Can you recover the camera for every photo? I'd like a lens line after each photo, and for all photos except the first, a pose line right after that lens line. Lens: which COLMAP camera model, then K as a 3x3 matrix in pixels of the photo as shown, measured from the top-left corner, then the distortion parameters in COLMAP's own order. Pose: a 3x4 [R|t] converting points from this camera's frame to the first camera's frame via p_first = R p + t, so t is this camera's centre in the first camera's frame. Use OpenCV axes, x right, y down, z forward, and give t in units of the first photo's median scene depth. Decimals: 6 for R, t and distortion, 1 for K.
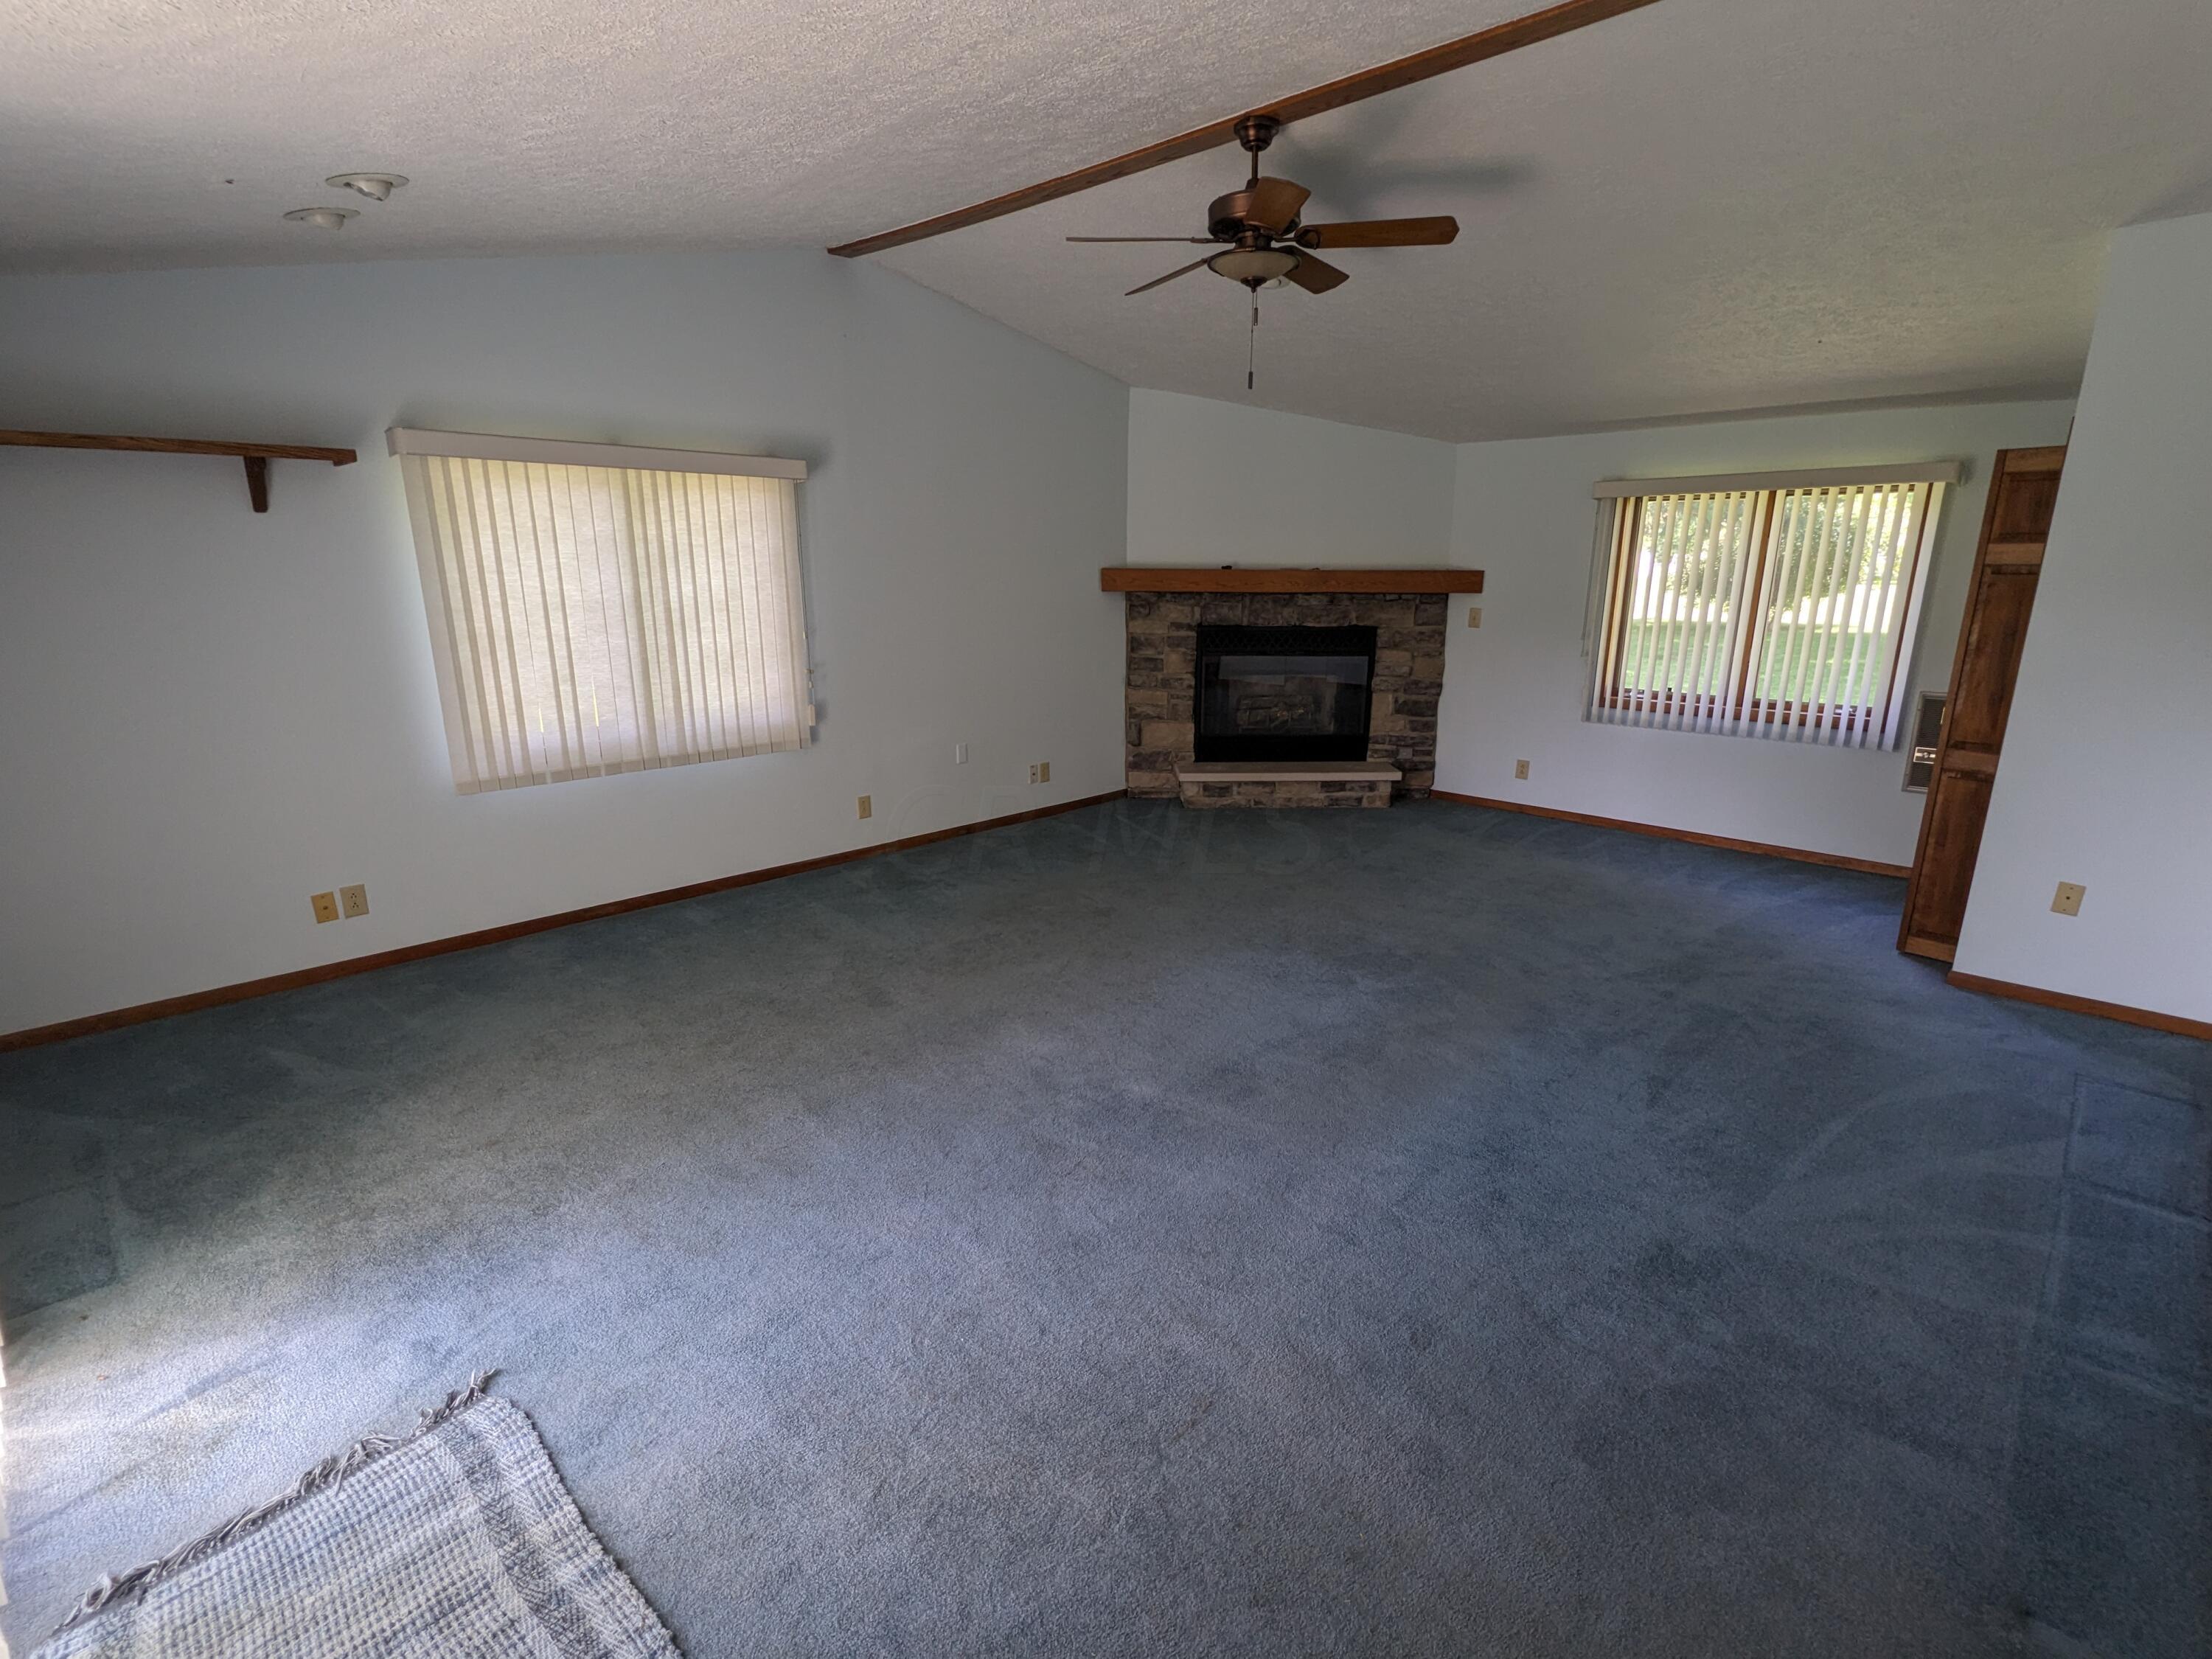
lens RADIAL K [[1057.2, 0, 1118.0], [0, 1057.2, 834.9], [0, 0, 1]] dist [-0.002715, 0.007650]
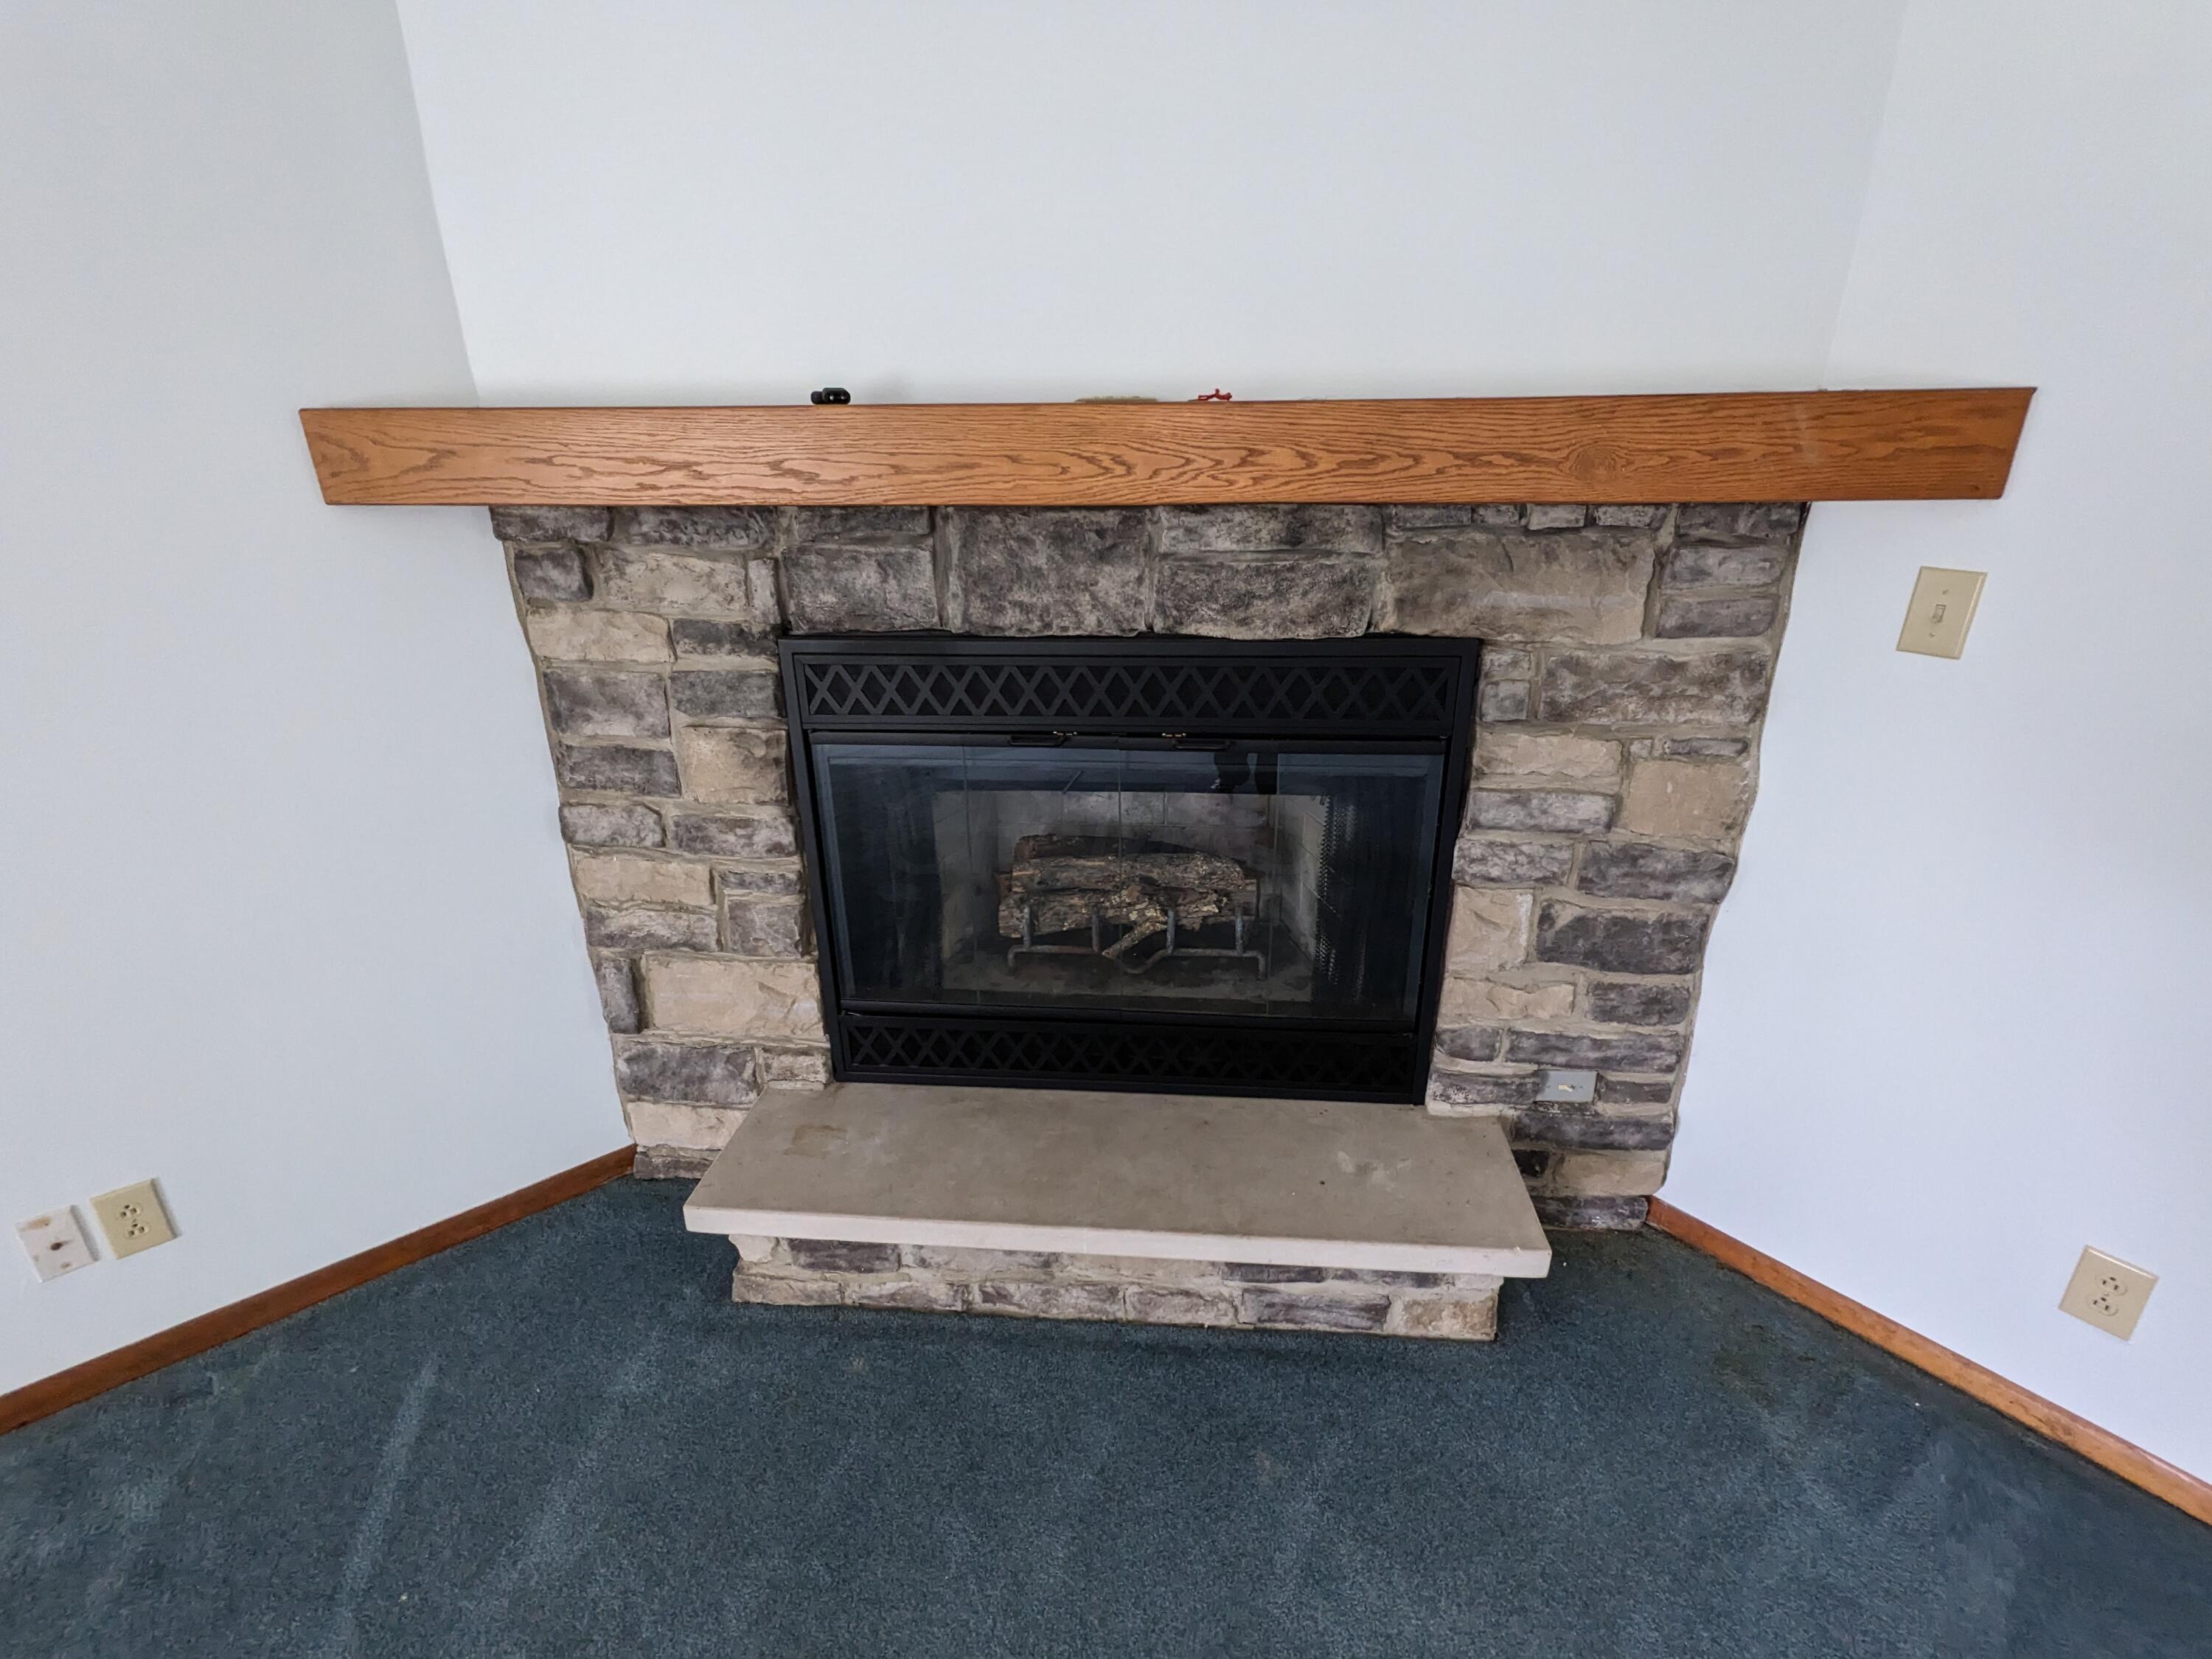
lens RADIAL K [[1057.2, 0, 1118.0], [0, 1057.2, 834.9], [0, 0, 1]] dist [-0.002715, 0.007650]
pose [[0.993213, 0.028333, -0.112804, 0.188902], [-0.015562, 0.993527, 0.112528, -0.177652], [0.115262, -0.110009, 0.987225, 0.739520]]
